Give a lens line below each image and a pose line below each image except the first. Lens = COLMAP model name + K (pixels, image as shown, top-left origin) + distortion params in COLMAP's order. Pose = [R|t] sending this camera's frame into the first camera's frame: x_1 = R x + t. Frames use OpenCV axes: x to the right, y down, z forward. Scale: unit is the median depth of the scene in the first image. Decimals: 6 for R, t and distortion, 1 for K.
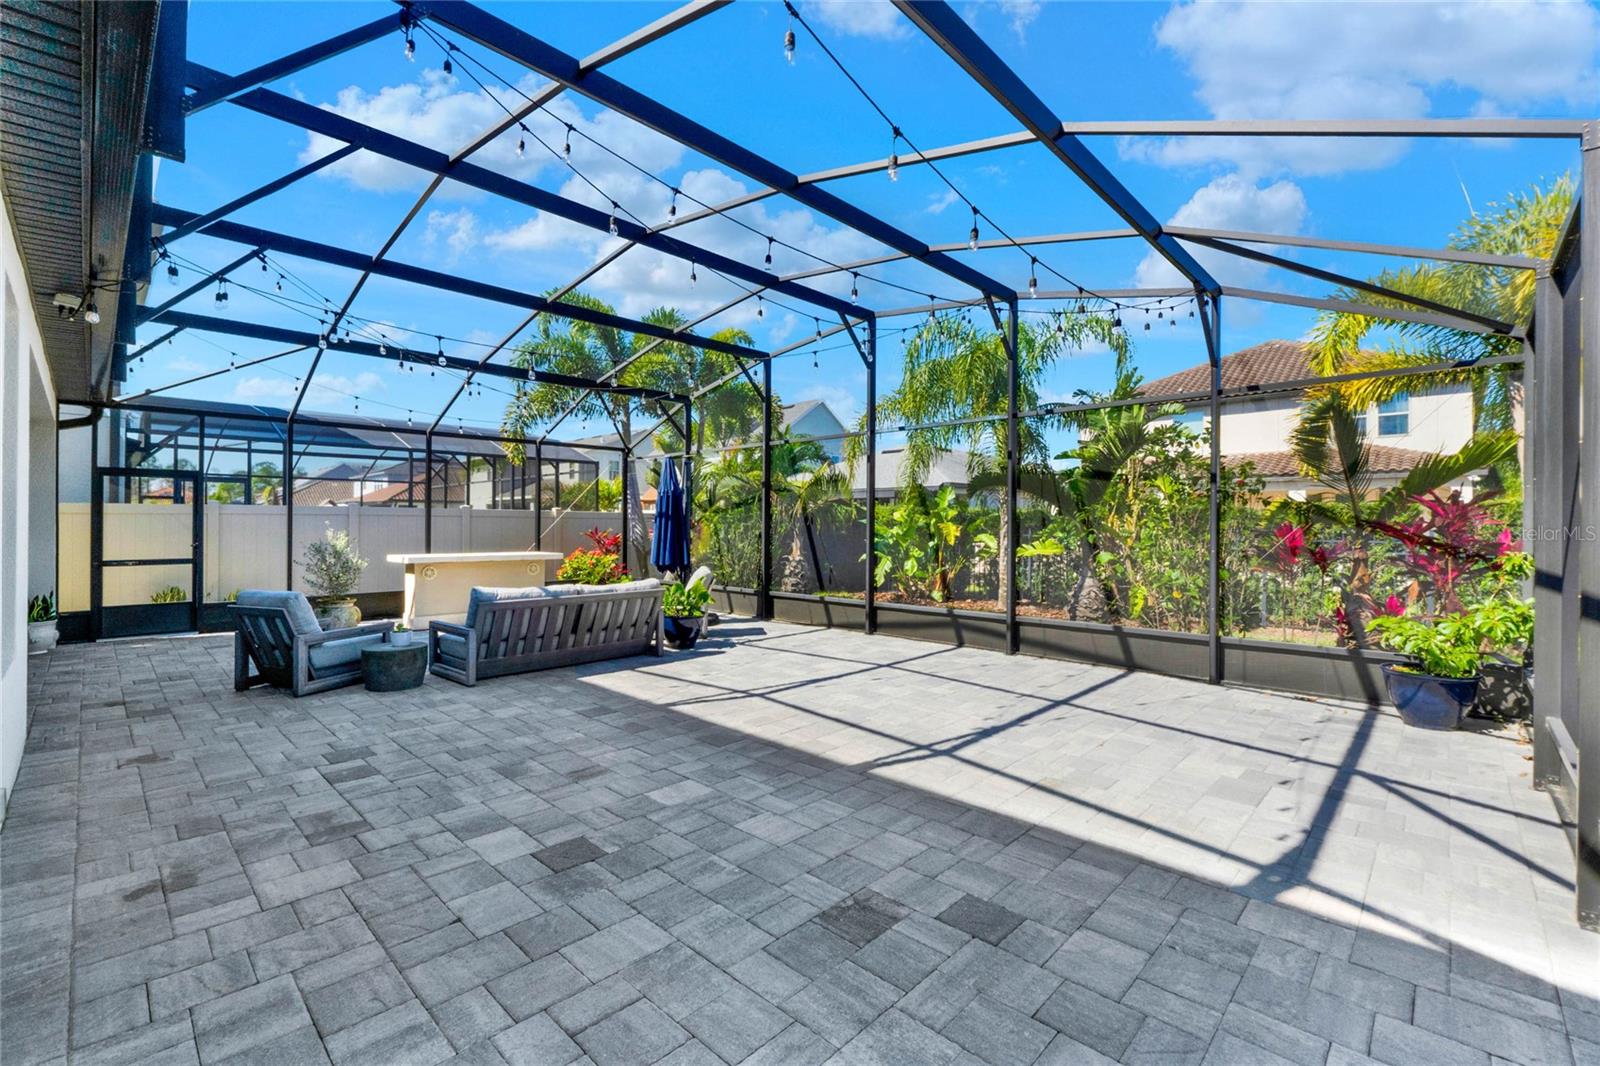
lens RADIAL K [[682.7, 0, 813.4], [0, 682.7, 510.4], [0, 0, 1]] dist [-0.002150, 0.000088]
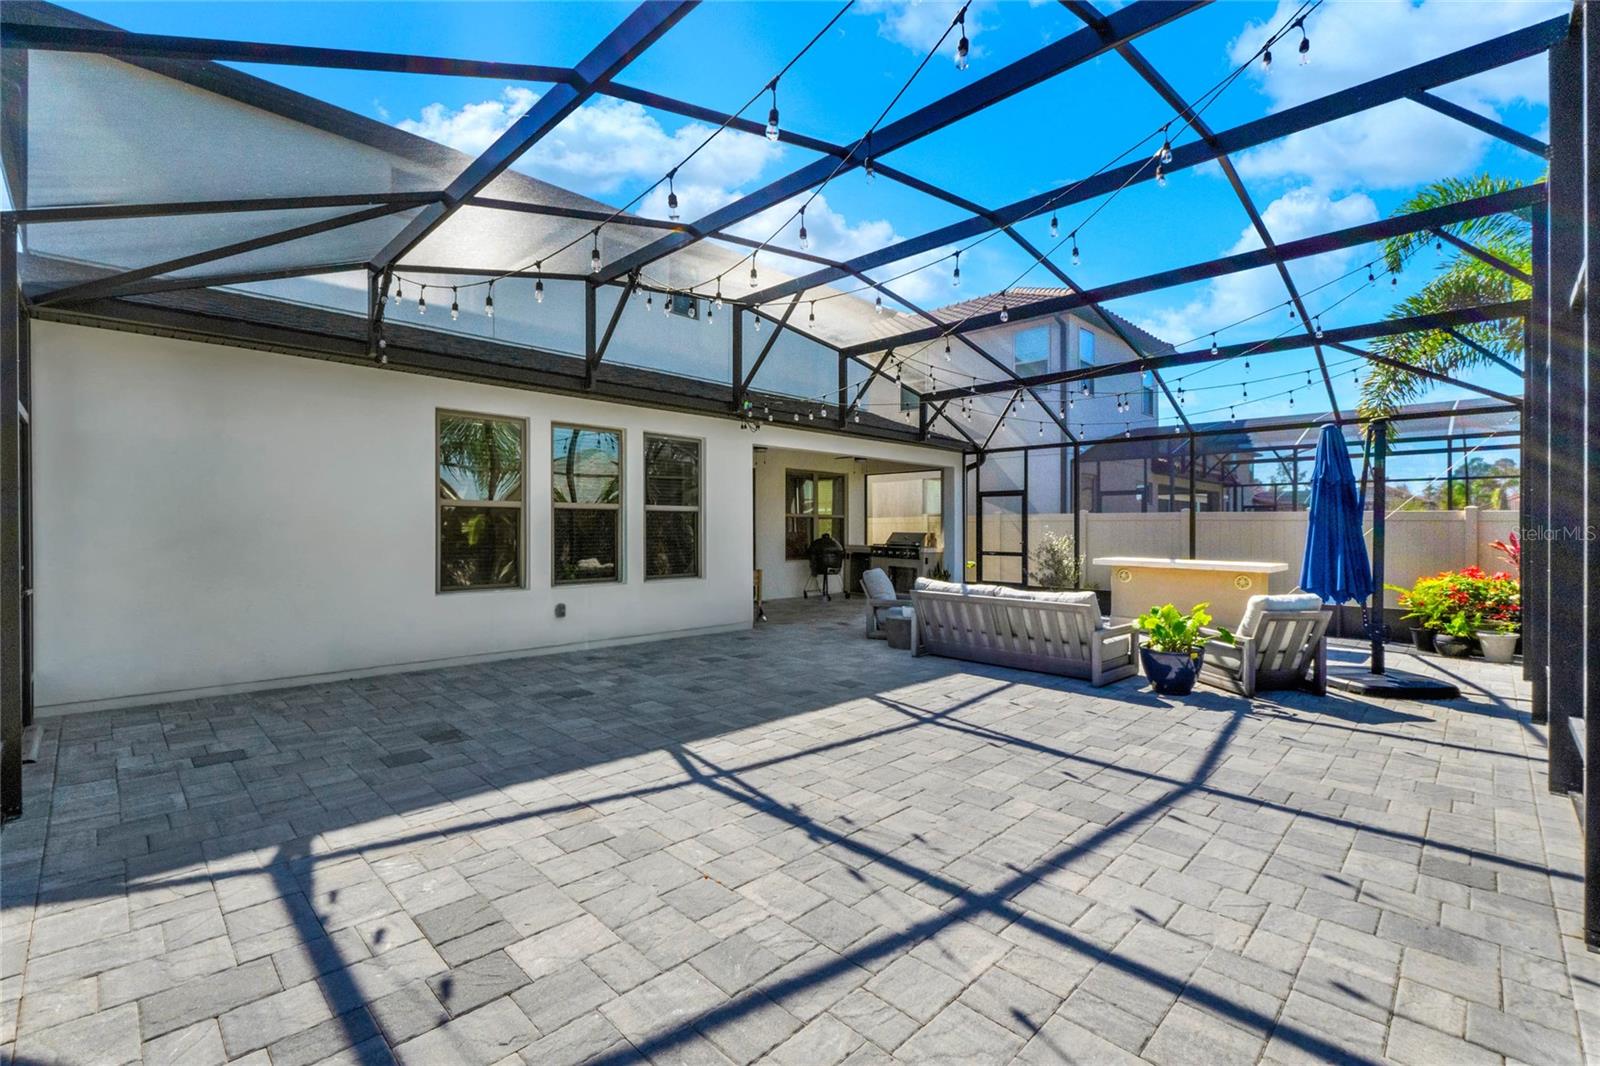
lens RADIAL K [[703.4, 0, 796.3], [0, 703.4, 530.3], [0, 0, 1]] dist [0.001885, 0.000227]
pose [[-0.038212, 0.002648, -0.999266, 1.171211], [0.015132, 0.999883, 0.002071, 0.029706], [0.999155, -0.015042, -0.038248, 1.230154]]
